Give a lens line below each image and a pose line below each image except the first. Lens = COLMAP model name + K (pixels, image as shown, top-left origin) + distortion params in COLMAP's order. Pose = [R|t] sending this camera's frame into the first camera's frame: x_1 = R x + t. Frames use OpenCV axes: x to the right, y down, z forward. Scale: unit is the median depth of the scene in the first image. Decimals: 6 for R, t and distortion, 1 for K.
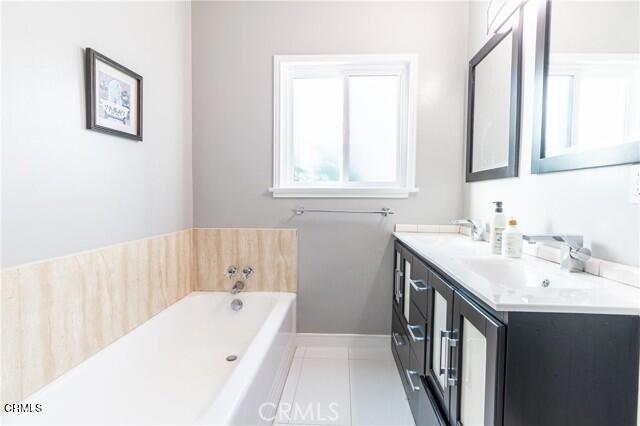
lens RADIAL K [[300.0, 0, 323.8], [0, 300.0, 211.0], [0, 0, 1]] dist [0.000734, -0.000425]
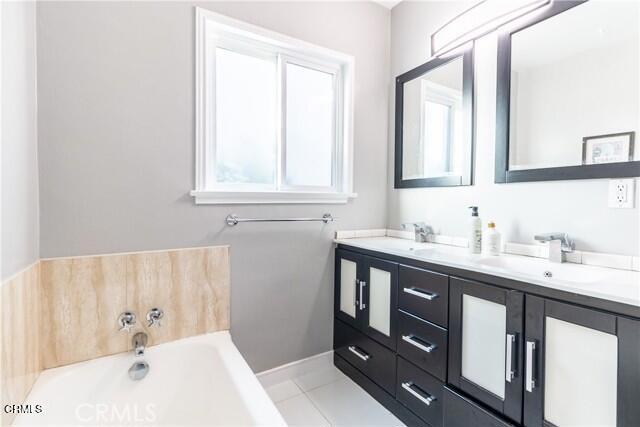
lens RADIAL K [[300.0, 0, 319.2], [0, 300.0, 211.4], [0, 0, 1]] dist [0.000734, -0.000425]
pose [[0.828522, -0.022907, 0.559488, -0.322989], [0.029020, 0.999577, -0.002050, -0.017523], [-0.559204, 0.017934, 0.828836, 0.238878]]
